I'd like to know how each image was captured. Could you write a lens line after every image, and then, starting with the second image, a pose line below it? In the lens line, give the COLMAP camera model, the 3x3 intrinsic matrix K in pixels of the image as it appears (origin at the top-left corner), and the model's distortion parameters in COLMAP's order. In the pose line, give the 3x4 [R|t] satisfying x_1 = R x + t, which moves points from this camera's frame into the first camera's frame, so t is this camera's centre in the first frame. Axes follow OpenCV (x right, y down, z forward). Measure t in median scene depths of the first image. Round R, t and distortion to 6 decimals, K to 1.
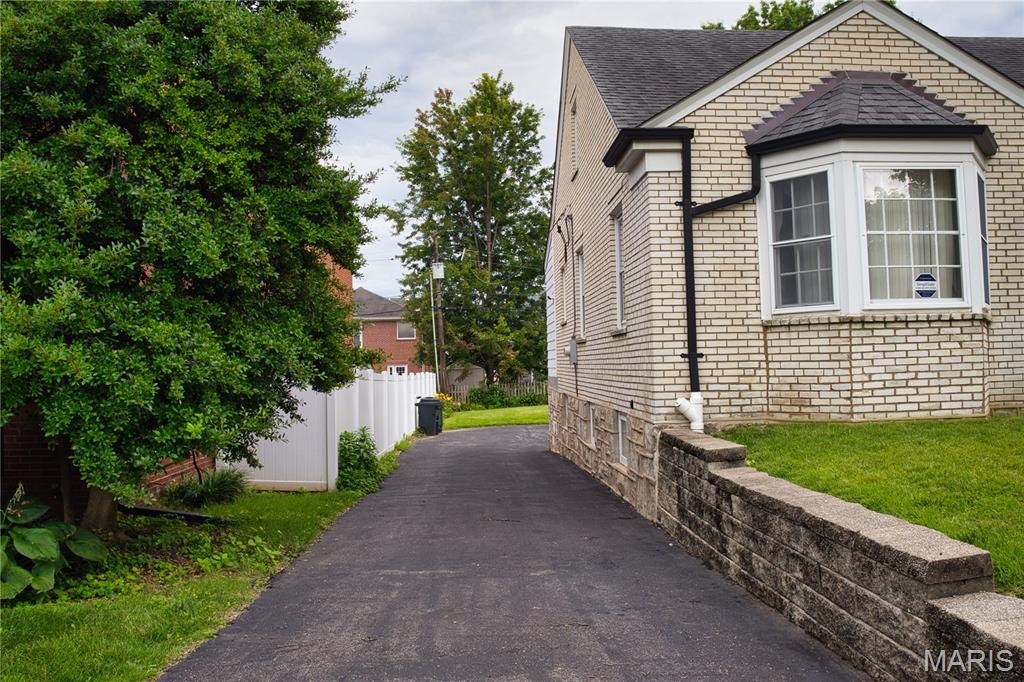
lens RADIAL K [[746.8, 0, 513.0], [0, 746.8, 333.3], [0, 0, 1]] dist [-0.000352, 0.006559]
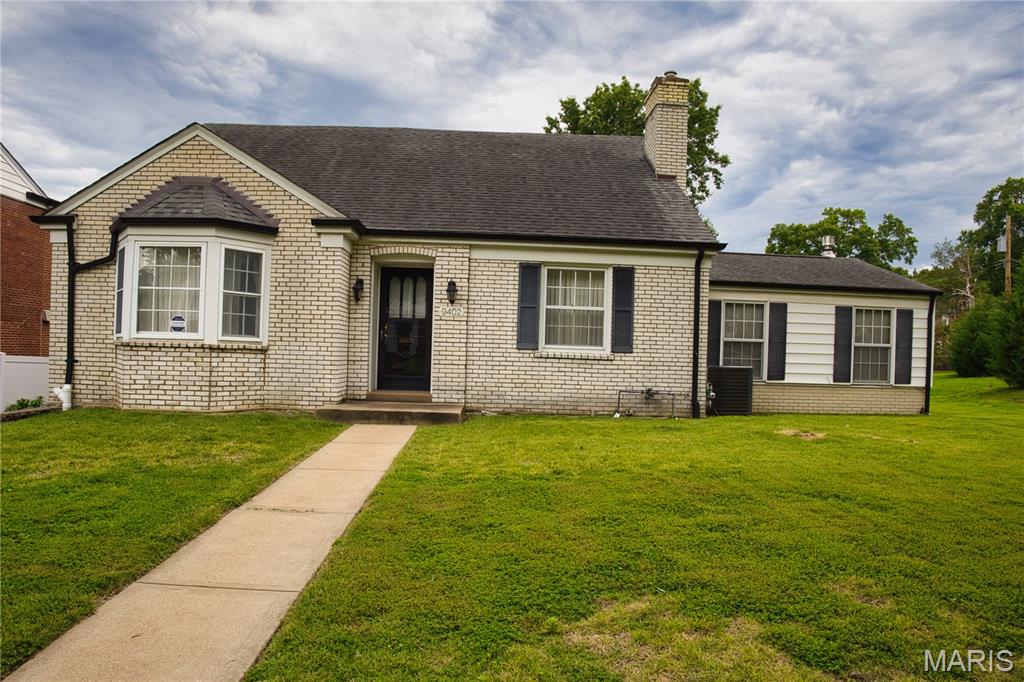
lens RADIAL K [[613.5, 0, 512.2], [0, 613.5, 350.3], [0, 0, 1]] dist [-0.000679, 0.000515]
pose [[0.980876, 0.052784, -0.187338, 1.386113], [-0.046237, 0.998163, 0.039145, -0.085984], [0.189060, -0.029735, 0.981515, -0.090626]]
